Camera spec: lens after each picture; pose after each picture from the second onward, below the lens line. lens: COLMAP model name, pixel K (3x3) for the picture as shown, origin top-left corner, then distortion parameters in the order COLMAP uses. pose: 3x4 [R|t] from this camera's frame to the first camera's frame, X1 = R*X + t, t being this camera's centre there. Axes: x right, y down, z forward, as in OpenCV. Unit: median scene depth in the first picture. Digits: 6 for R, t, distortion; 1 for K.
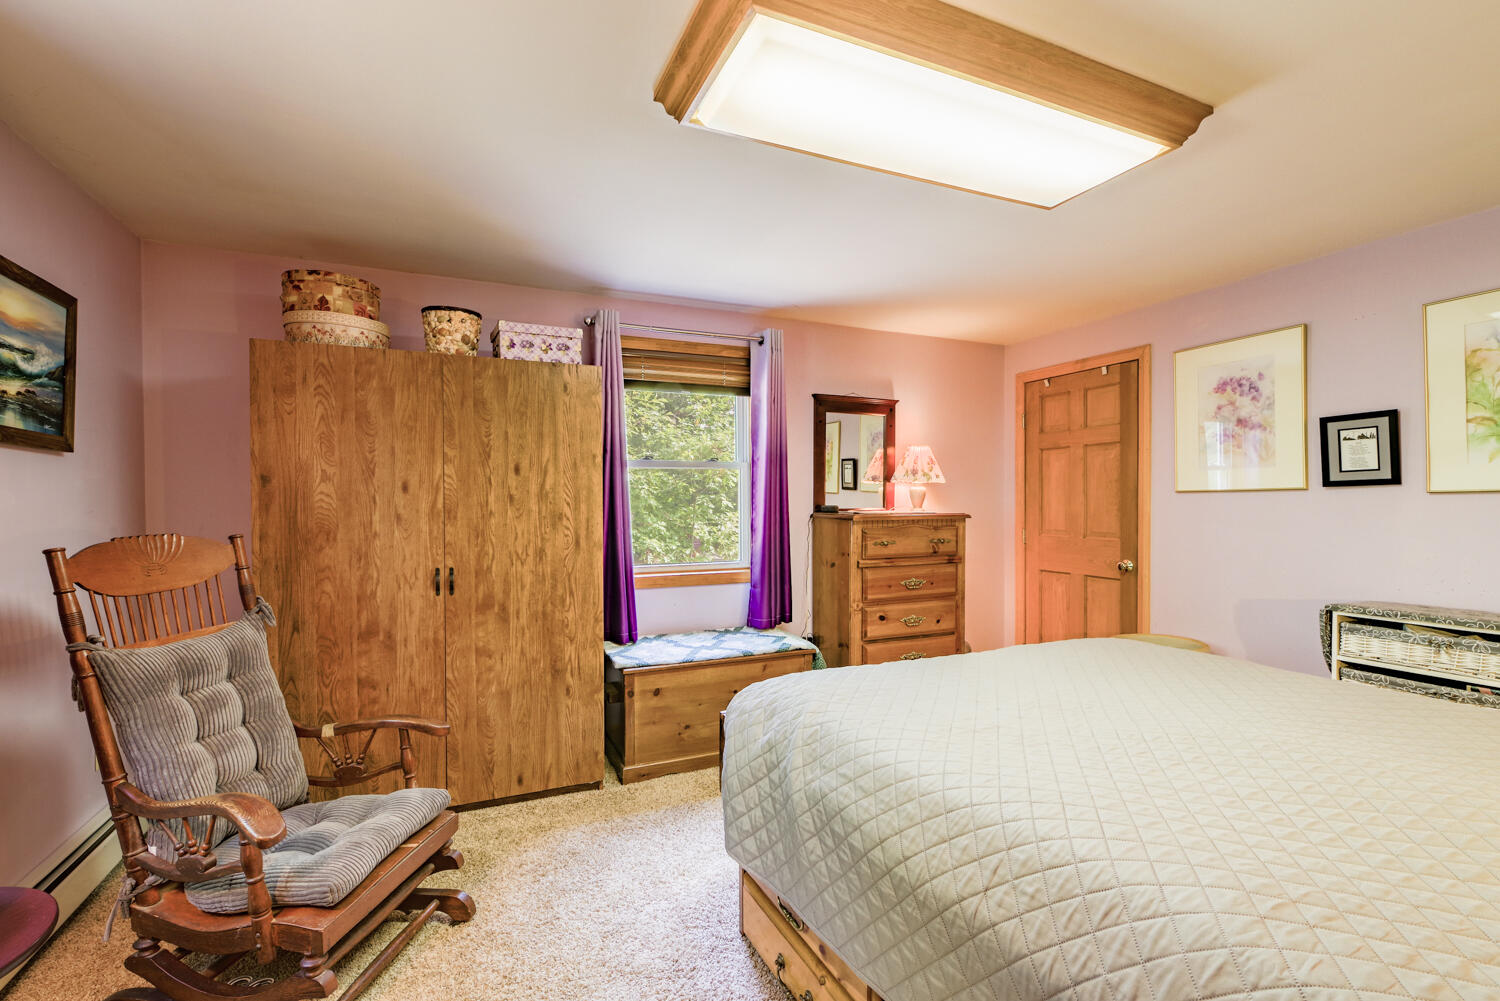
lens RADIAL K [[653.2, 0, 744.7], [0, 653.2, 500.5], [0, 0, 1]] dist [0.003569, -0.000009]
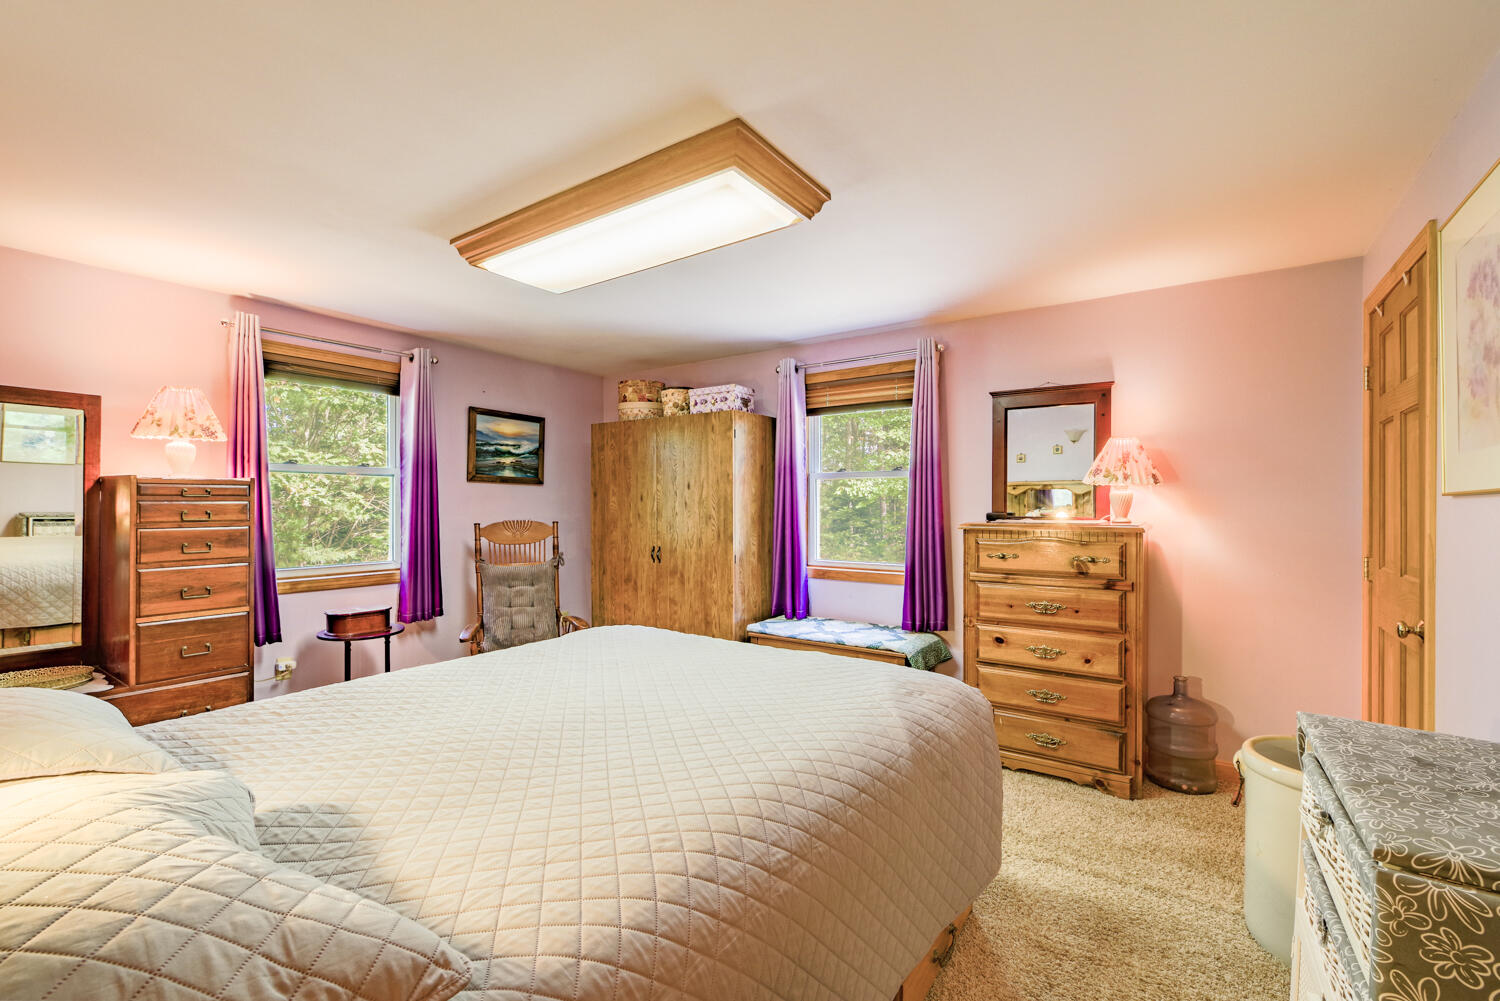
lens RADIAL K [[653.2, 0, 748.3], [0, 653.2, 502.2], [0, 0, 1]] dist [0.003569, -0.000009]
pose [[0.524103, -0.000864, -0.851654, 1.000352], [-0.004149, 0.999985, -0.003567, -0.003972], [0.851645, 0.005403, 0.524092, 0.306264]]
